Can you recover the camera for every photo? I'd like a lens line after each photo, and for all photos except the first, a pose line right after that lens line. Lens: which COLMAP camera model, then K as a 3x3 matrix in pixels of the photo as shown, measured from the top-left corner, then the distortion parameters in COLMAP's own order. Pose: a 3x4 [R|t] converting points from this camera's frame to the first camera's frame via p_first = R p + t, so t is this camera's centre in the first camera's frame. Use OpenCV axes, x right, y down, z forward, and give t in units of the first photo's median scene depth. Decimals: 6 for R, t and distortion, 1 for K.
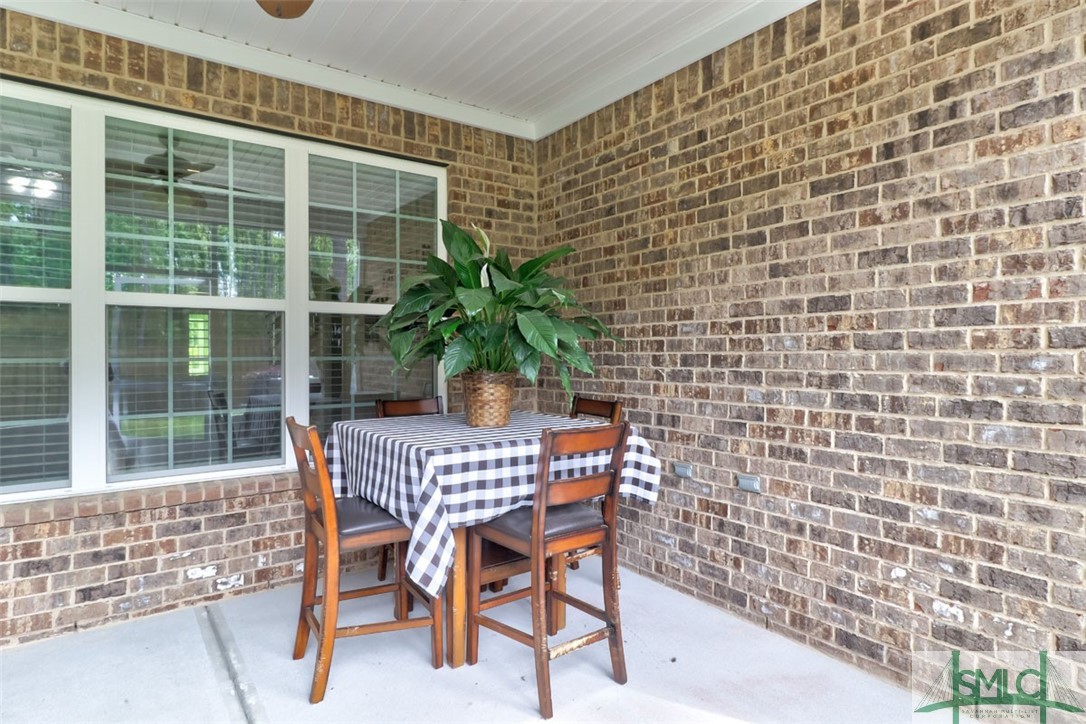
lens RADIAL K [[606.7, 0, 544.1], [0, 606.7, 356.6], [0, 0, 1]] dist [0.012429, -0.001497]
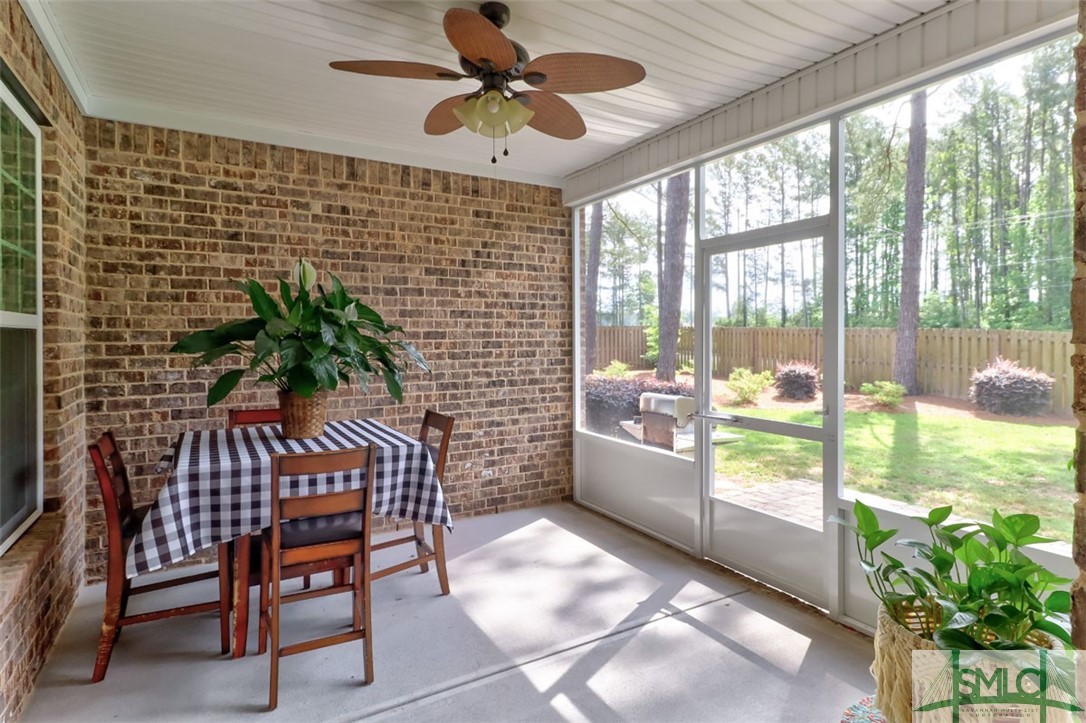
lens RADIAL K [[535.0, 0, 542.0], [0, 535.0, 350.8], [0, 0, 1]] dist [0.003501, -0.000251]
pose [[0.106100, -0.018732, 0.994179, -1.200558], [0.012516, 0.999768, 0.017502, -0.068229], [-0.994277, 0.010587, 0.106310, 0.536551]]
